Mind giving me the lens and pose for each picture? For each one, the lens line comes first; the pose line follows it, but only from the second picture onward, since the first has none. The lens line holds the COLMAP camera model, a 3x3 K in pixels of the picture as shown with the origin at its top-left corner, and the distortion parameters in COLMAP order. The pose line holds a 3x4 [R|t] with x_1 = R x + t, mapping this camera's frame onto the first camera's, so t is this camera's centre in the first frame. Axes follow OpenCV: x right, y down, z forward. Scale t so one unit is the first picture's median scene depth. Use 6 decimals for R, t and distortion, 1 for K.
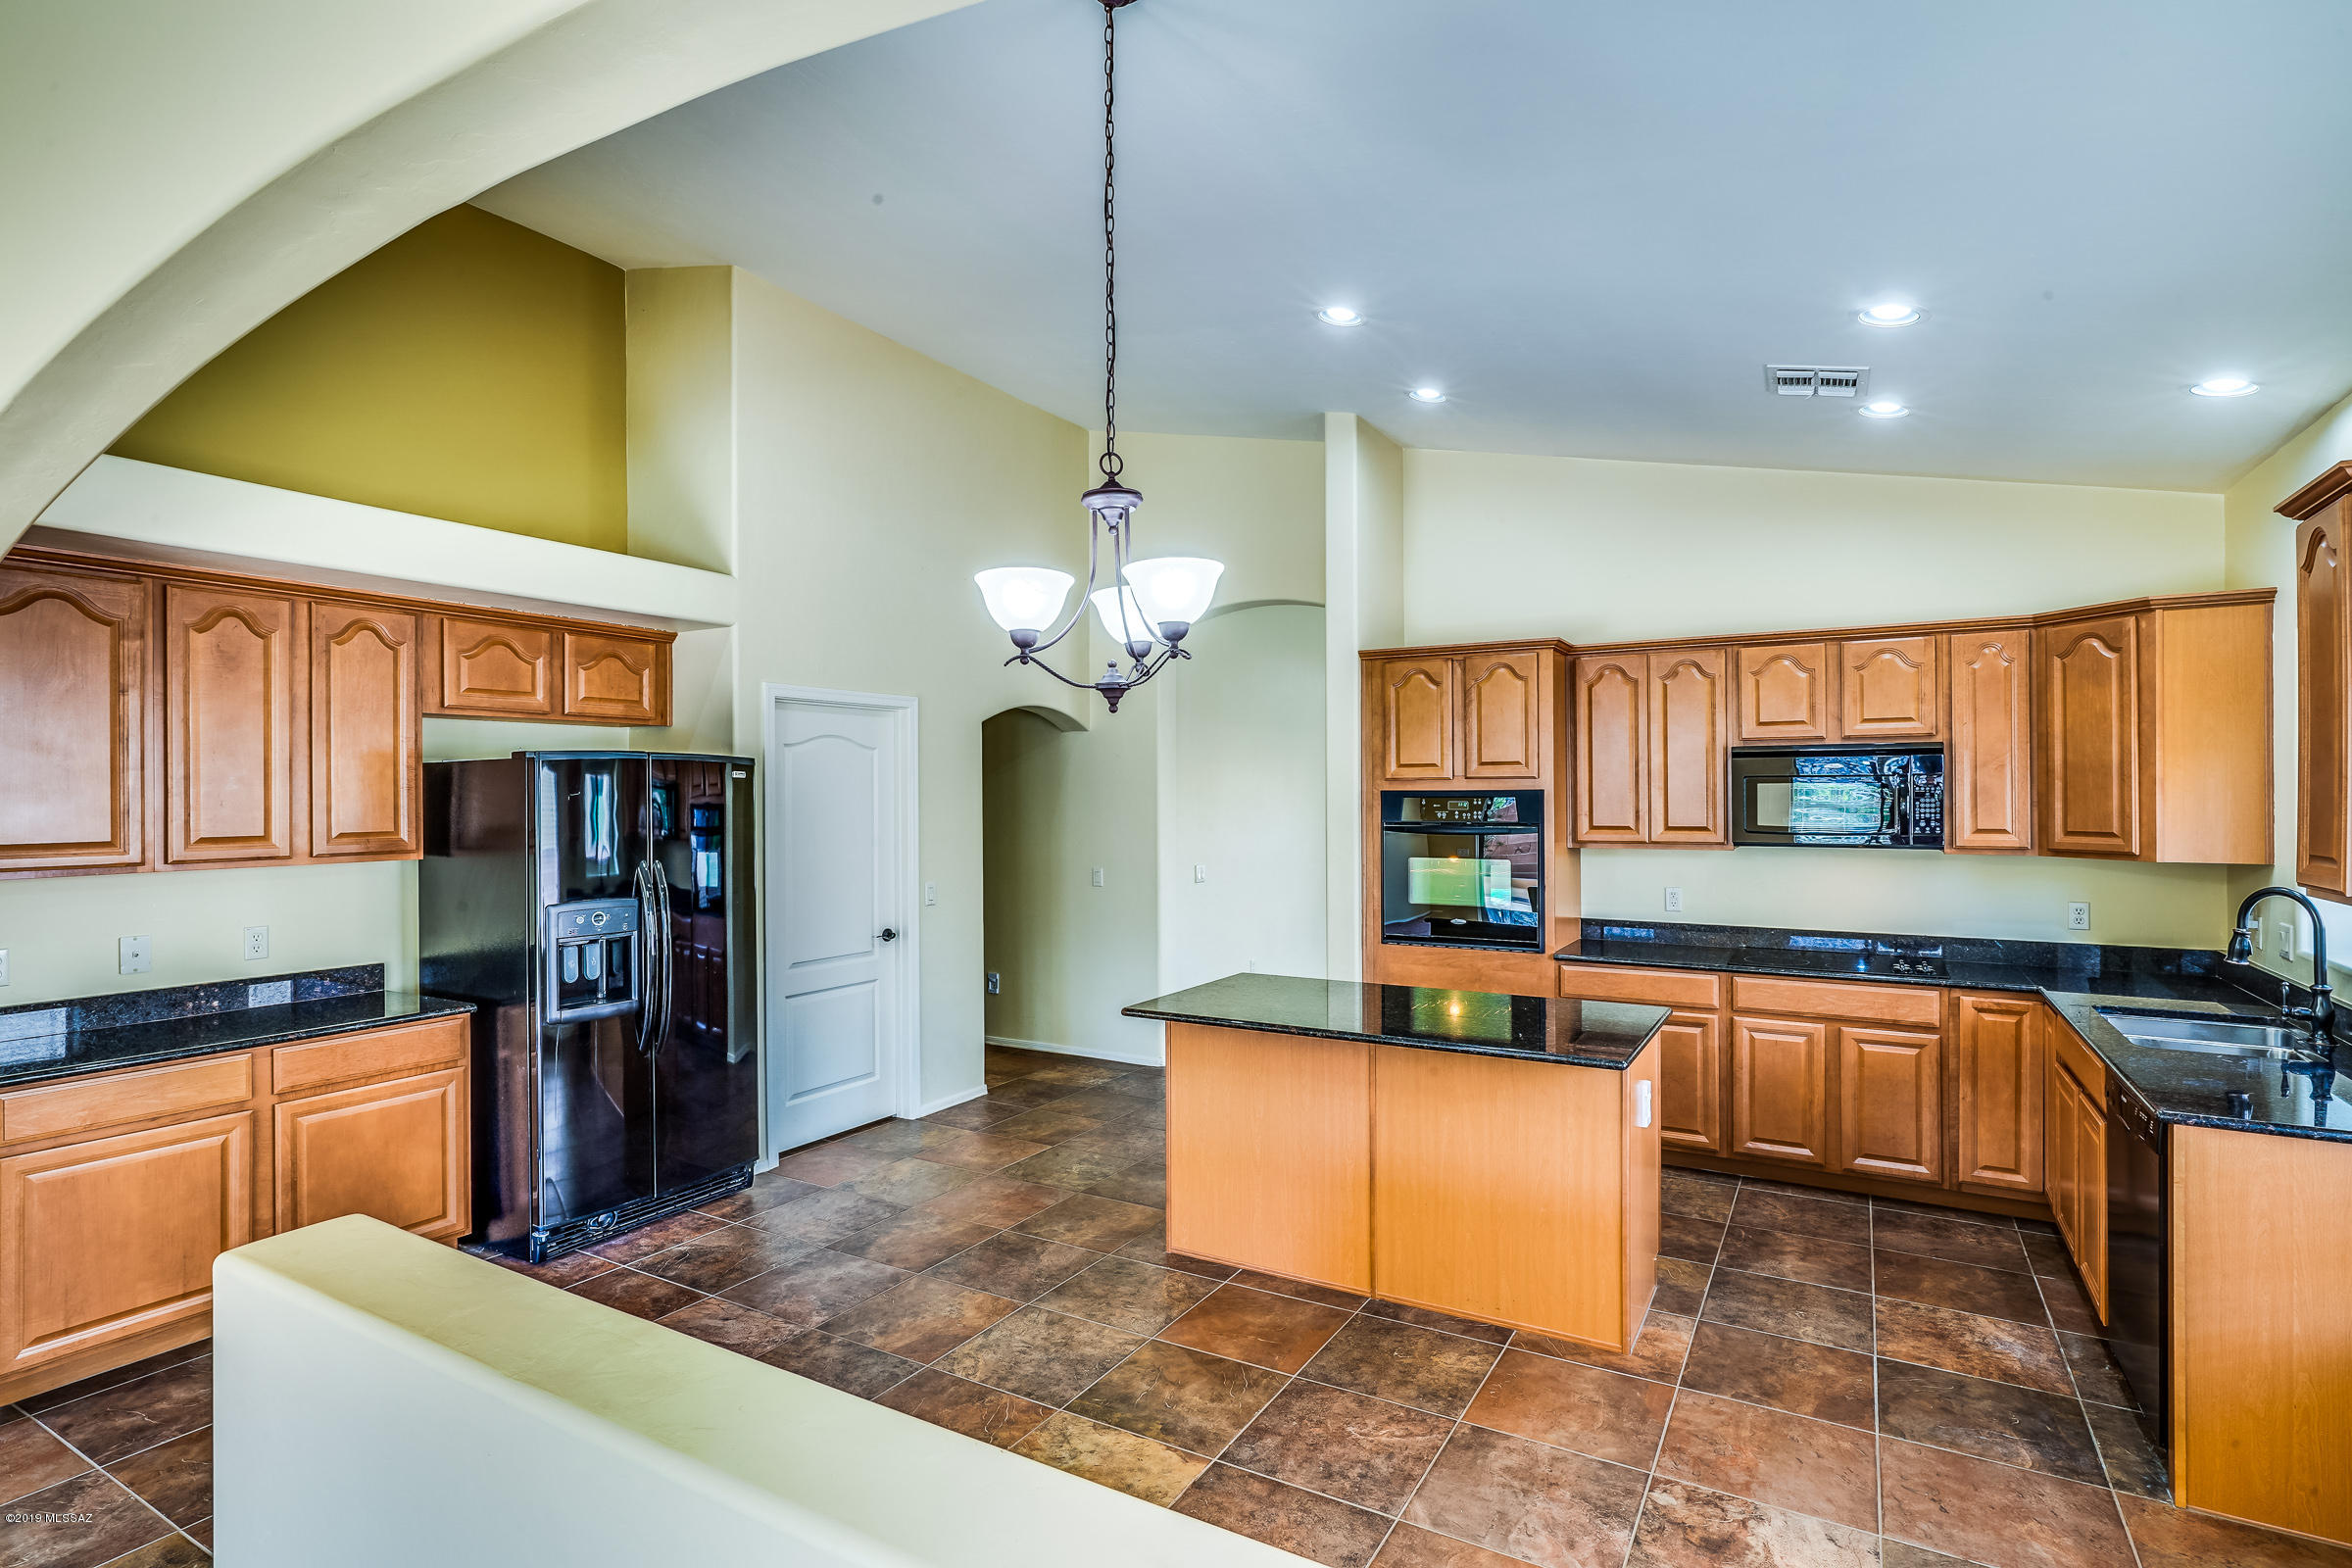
lens RADIAL K [[1136.4, 0, 1176.0], [0, 1136.4, 784.0], [0, 0, 1]] dist [-0.001299, 0.000851]
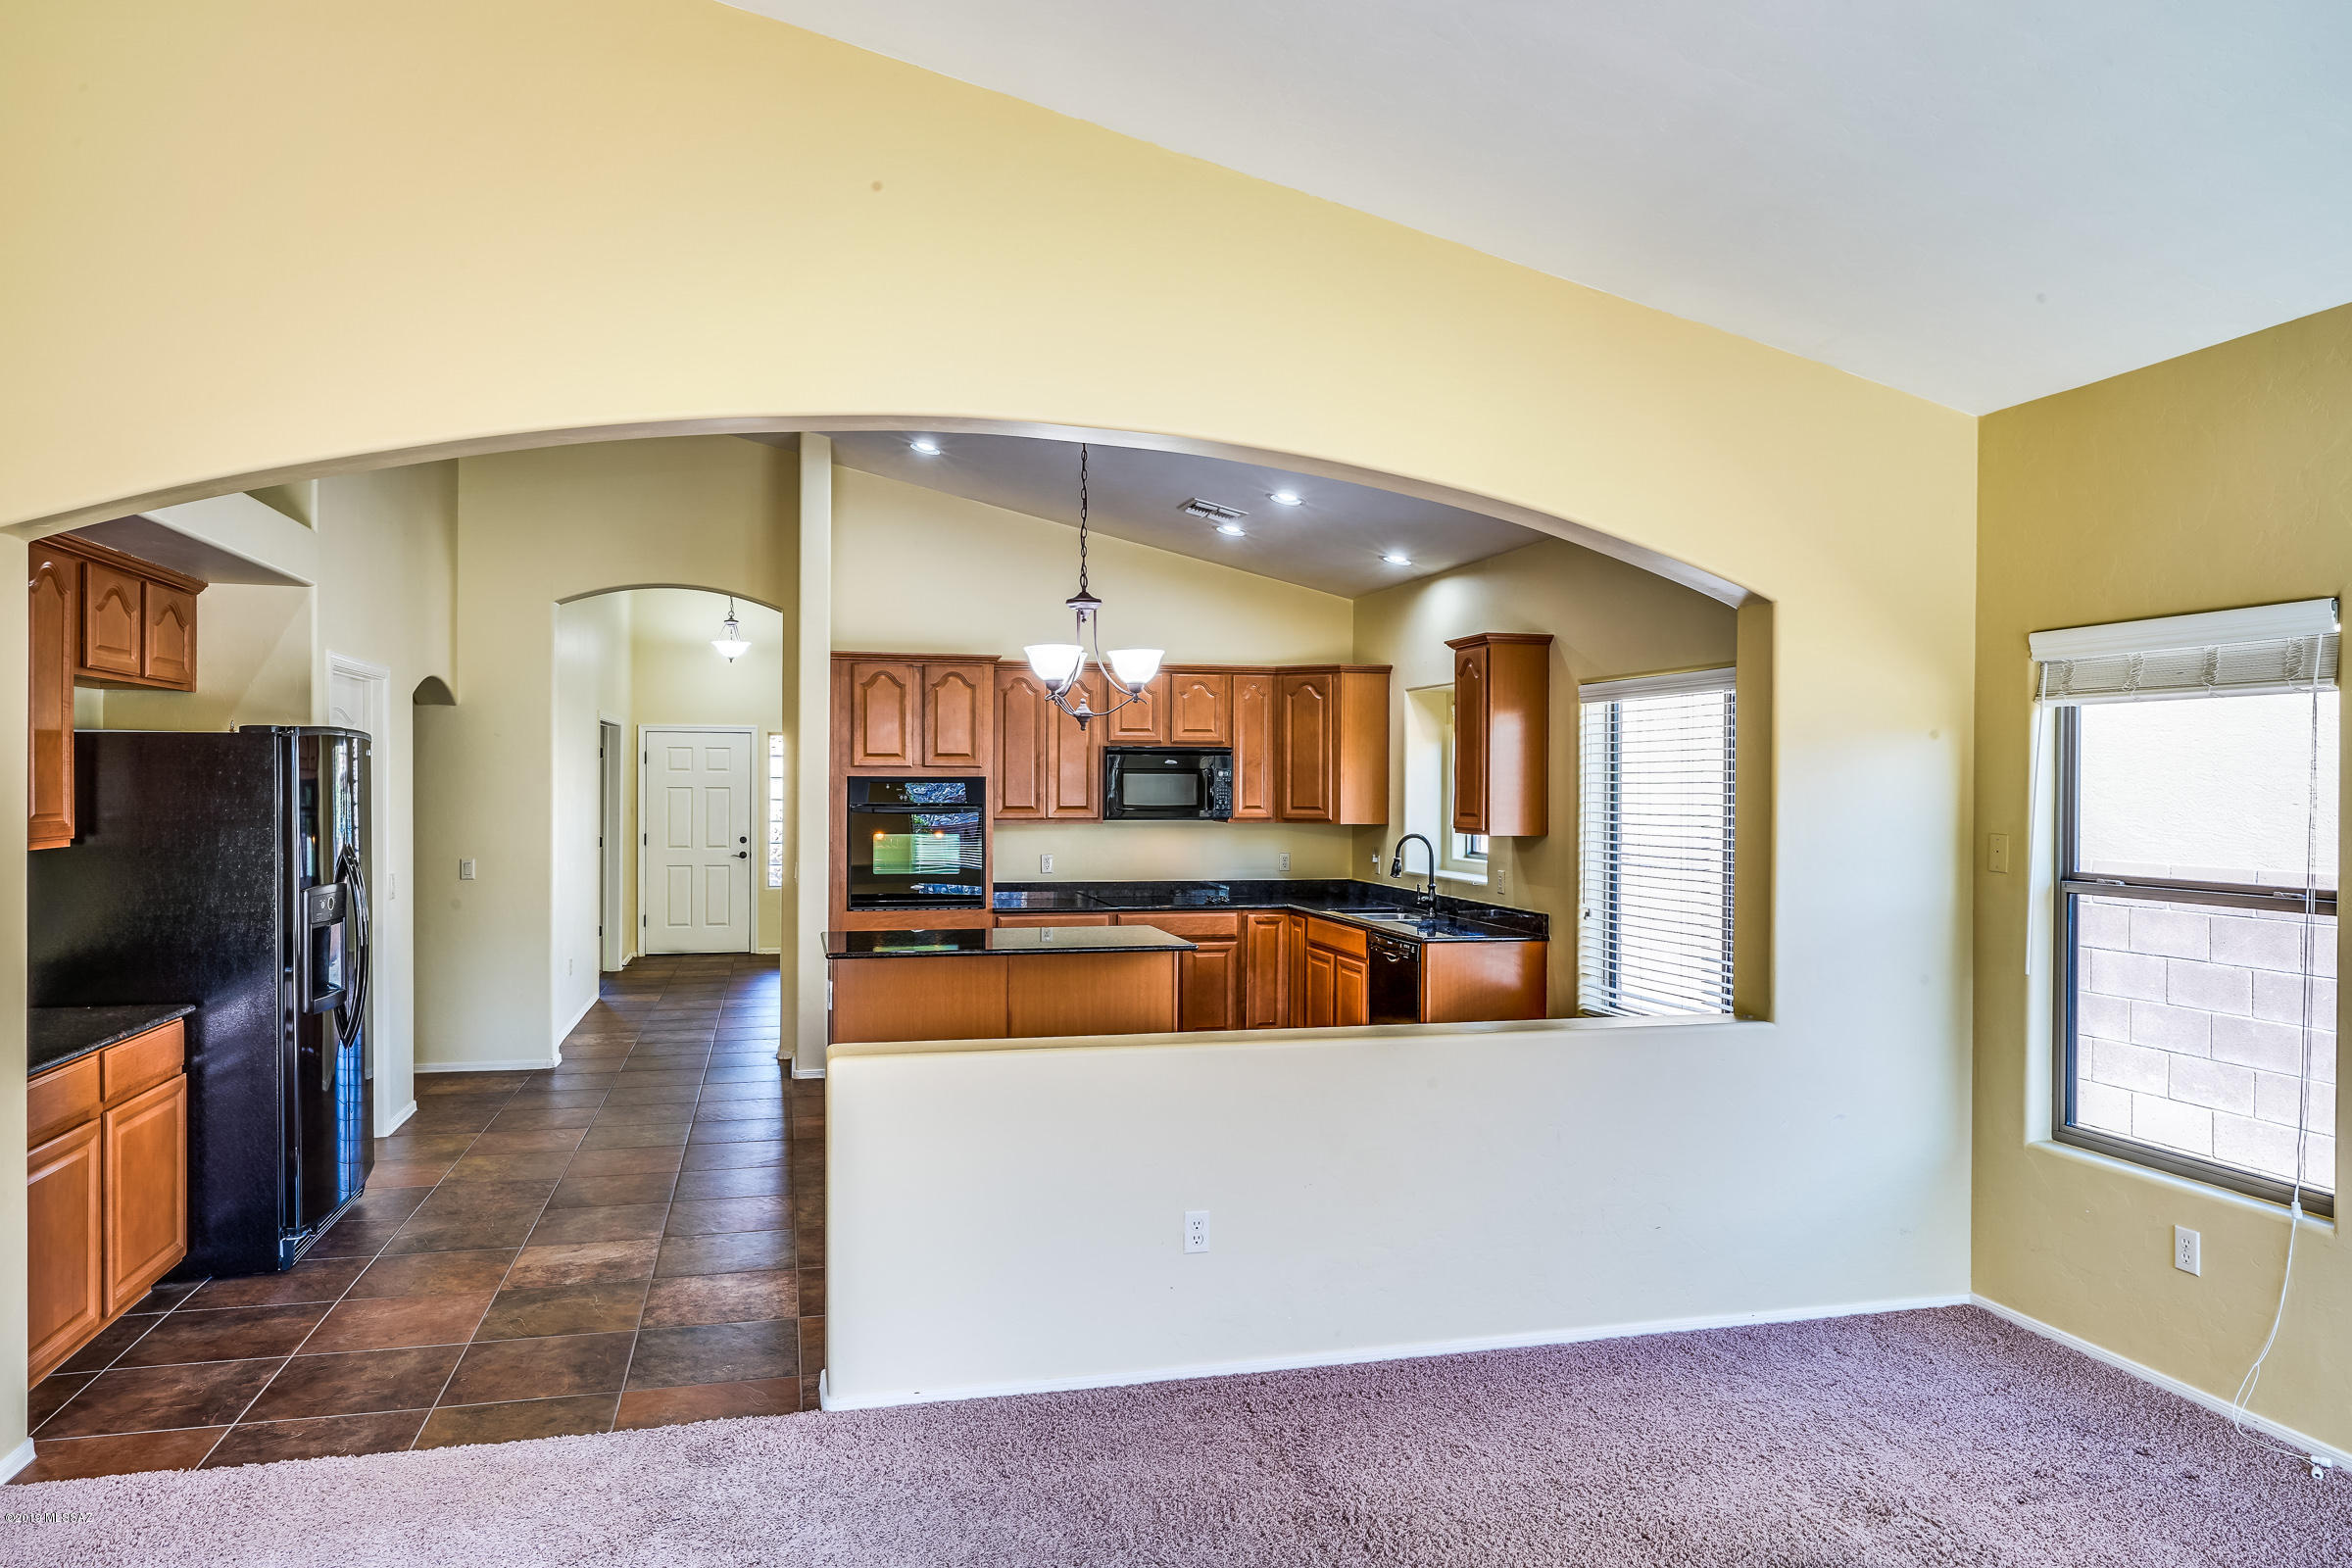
lens RADIAL K [[1381.8, 0, 1176.0], [0, 1381.8, 784.0], [0, 0, 1]] dist [0.001988, 0.000346]
pose [[0.721827, 0.005059, 0.692055, -0.620545], [-0.013643, 0.999883, 0.006921, -0.000831], [-0.691939, -0.014437, 0.721812, -0.254772]]
